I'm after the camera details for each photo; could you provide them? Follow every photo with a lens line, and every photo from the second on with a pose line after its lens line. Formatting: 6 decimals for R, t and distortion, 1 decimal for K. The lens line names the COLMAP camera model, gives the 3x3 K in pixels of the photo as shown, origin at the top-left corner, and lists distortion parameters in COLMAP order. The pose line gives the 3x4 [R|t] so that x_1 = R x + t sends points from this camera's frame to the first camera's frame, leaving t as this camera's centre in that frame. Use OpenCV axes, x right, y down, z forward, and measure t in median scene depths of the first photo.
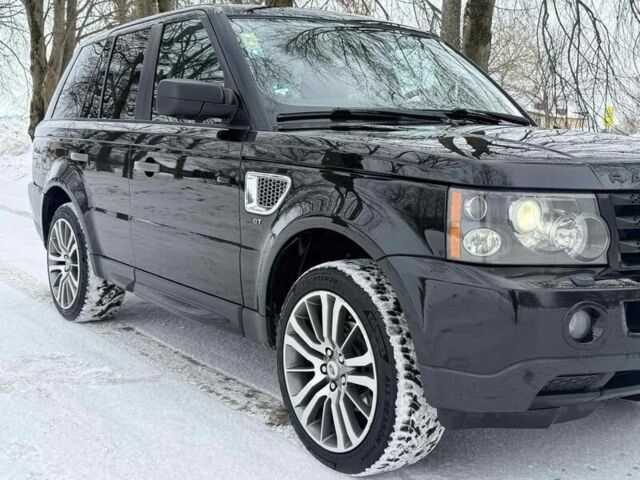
lens RADIAL K [[817.2, 0, 320.0], [0, 817.2, 240.0], [0, 0, 1]] dist [0.144088, -0.342970]
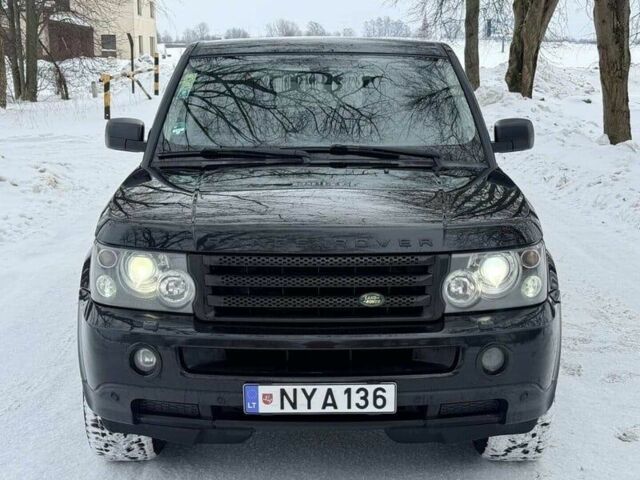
lens RADIAL K [[1025.5, 0, 320.0], [0, 1025.5, 240.0], [0, 0, 1]] dist [0.040235, 0.051589]
pose [[0.830192, 0.066042, -0.553551, 1.060803], [-0.043266, 0.997596, 0.054130, -0.133494], [0.555796, -0.020989, 0.831054, -0.102994]]
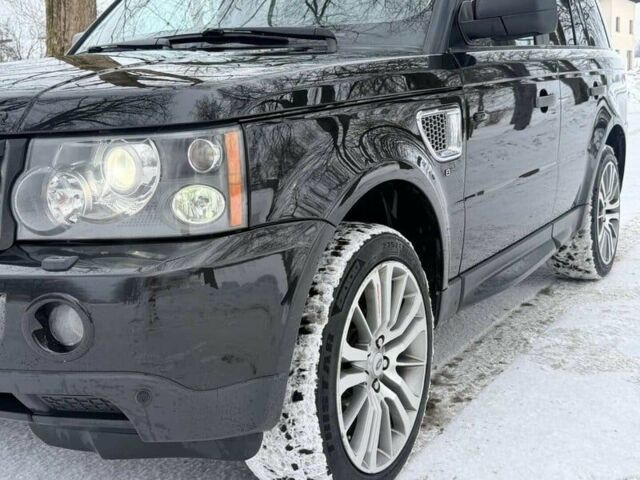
lens RADIAL K [[817.2, 0, 320.0], [0, 817.2, 240.0], [0, 0, 1]] dist [0.144088, -0.342970]
pose [[0.463028, 0.111173, -0.879344, 1.117856], [-0.052661, 0.993801, 0.097914, -0.056106], [0.884778, 0.000971, 0.466012, 0.890139]]
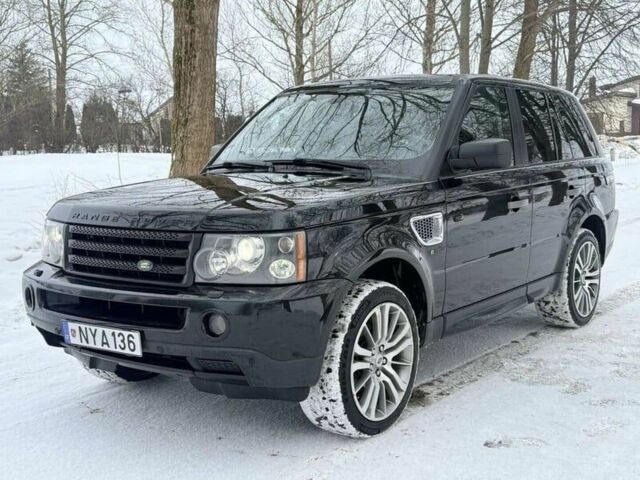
lens RADIAL K [[817.2, 0, 320.0], [0, 817.2, 240.0], [0, 0, 1]] dist [0.144088, -0.342970]
pose [[0.355441, 0.078214, -0.931421, 1.656518], [-0.086971, 0.994937, 0.050359, -0.122204], [0.930644, 0.063107, 0.360443, 0.714901]]
